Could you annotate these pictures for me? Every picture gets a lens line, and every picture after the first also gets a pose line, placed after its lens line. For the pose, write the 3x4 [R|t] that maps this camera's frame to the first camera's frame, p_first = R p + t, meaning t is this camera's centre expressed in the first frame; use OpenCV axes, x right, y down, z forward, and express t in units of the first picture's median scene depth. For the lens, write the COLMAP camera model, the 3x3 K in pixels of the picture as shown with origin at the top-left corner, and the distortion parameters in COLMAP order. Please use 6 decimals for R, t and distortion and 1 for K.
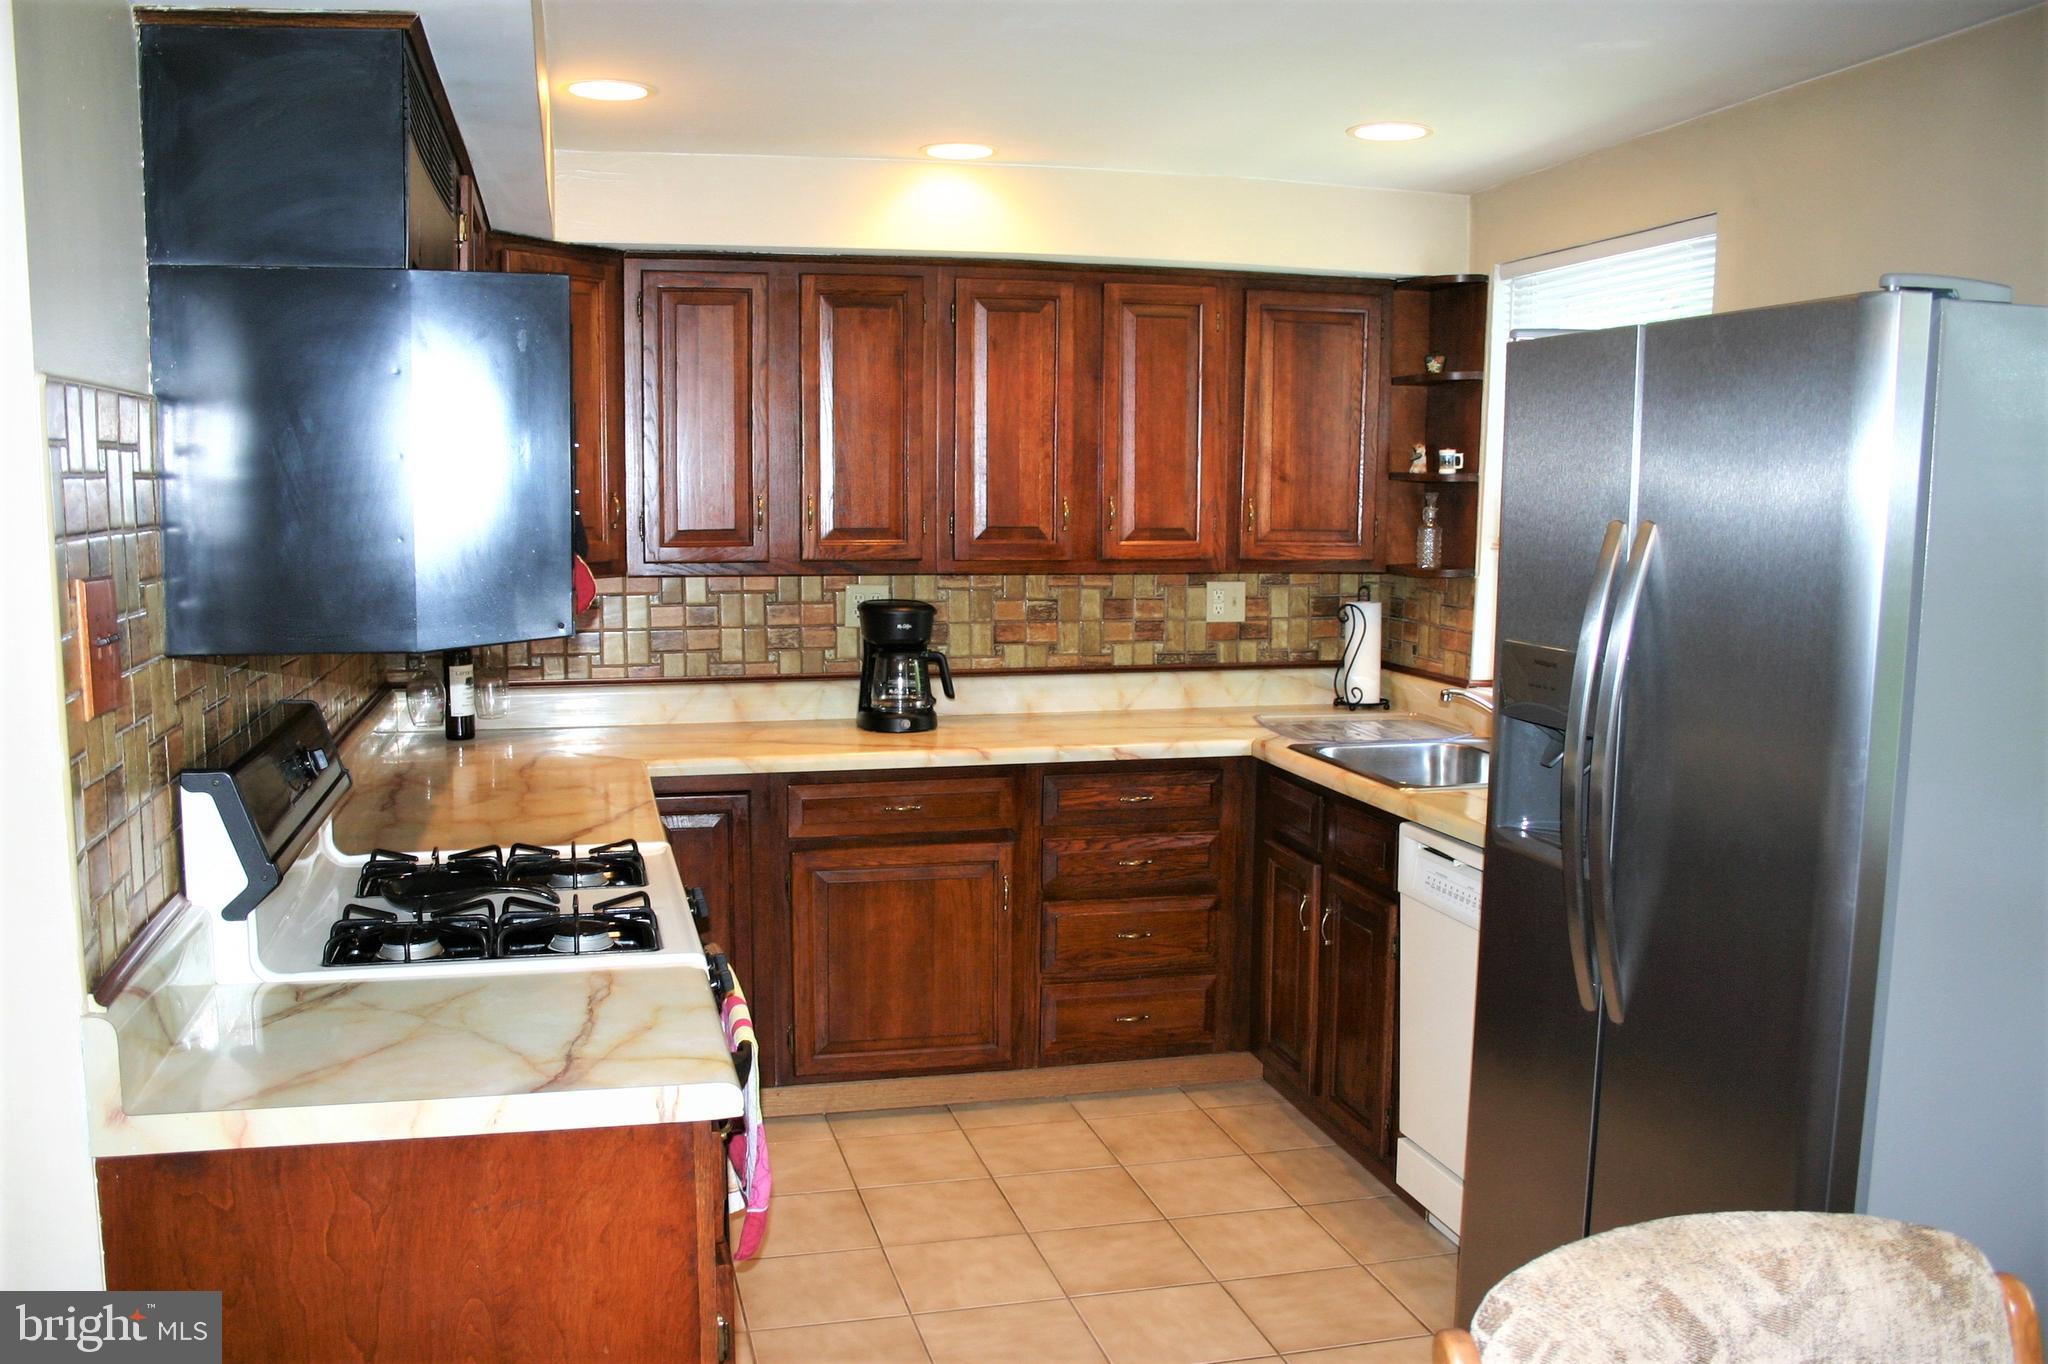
lens RADIAL K [[1719.8, 0, 988.6], [0, 1719.8, 713.6], [0, 0, 1]] dist [-0.160117, 0.126455]
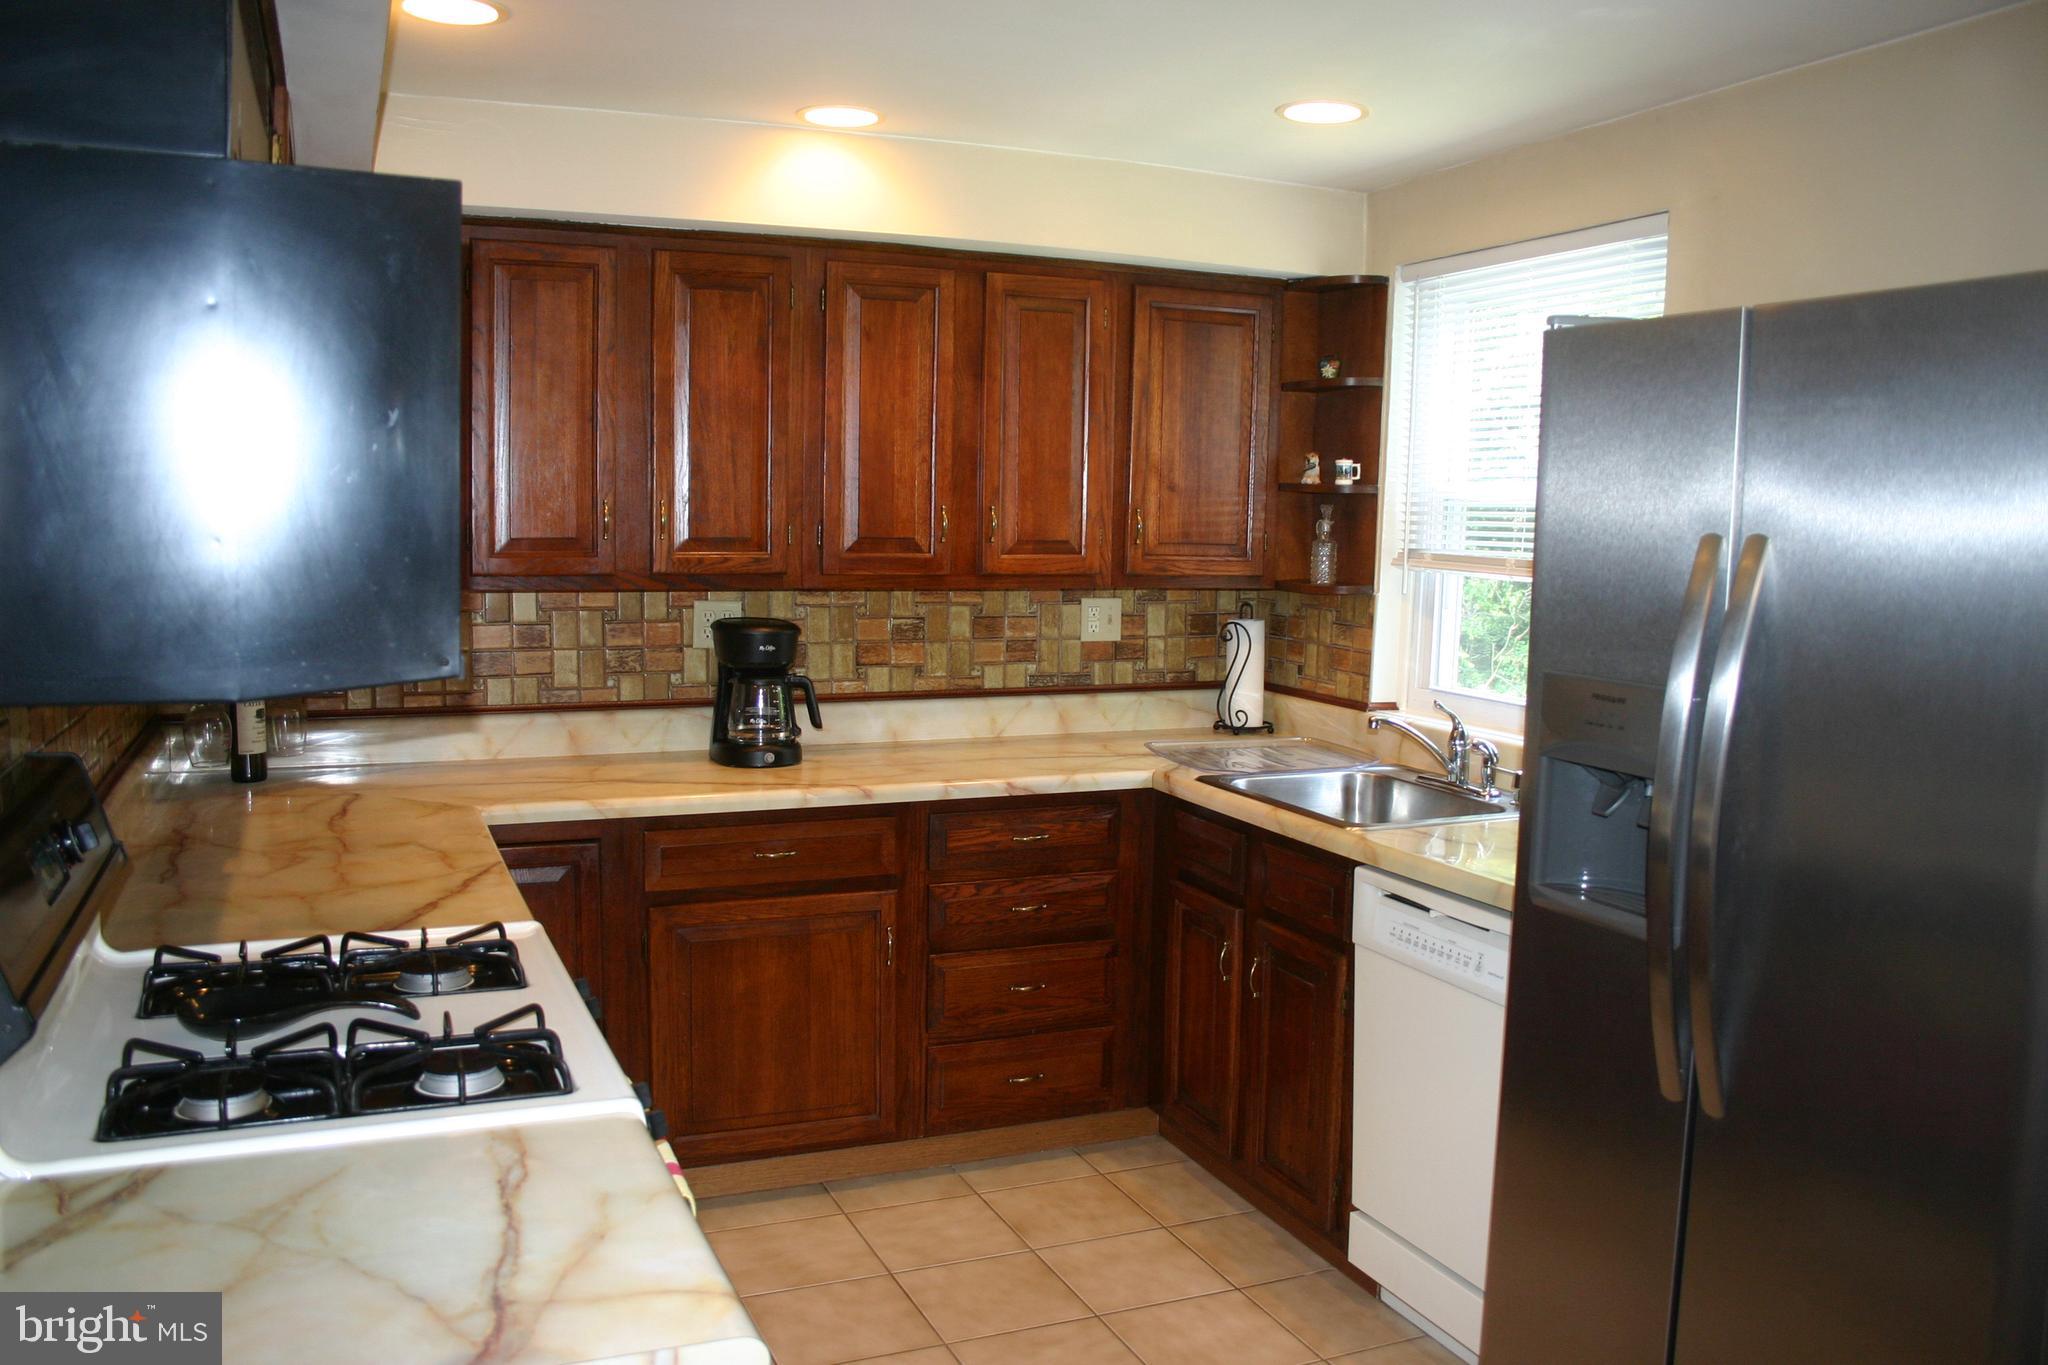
lens RADIAL K [[1657.3, 0, 1036.9], [0, 1657.3, 681.2], [0, 0, 1]] dist [-0.156579, 0.128994]
pose [[0.984953, -0.004876, 0.172756, -0.060589], [0.009022, 0.999690, -0.023221, -0.012676], [-0.172589, 0.024430, 0.984691, 0.134625]]
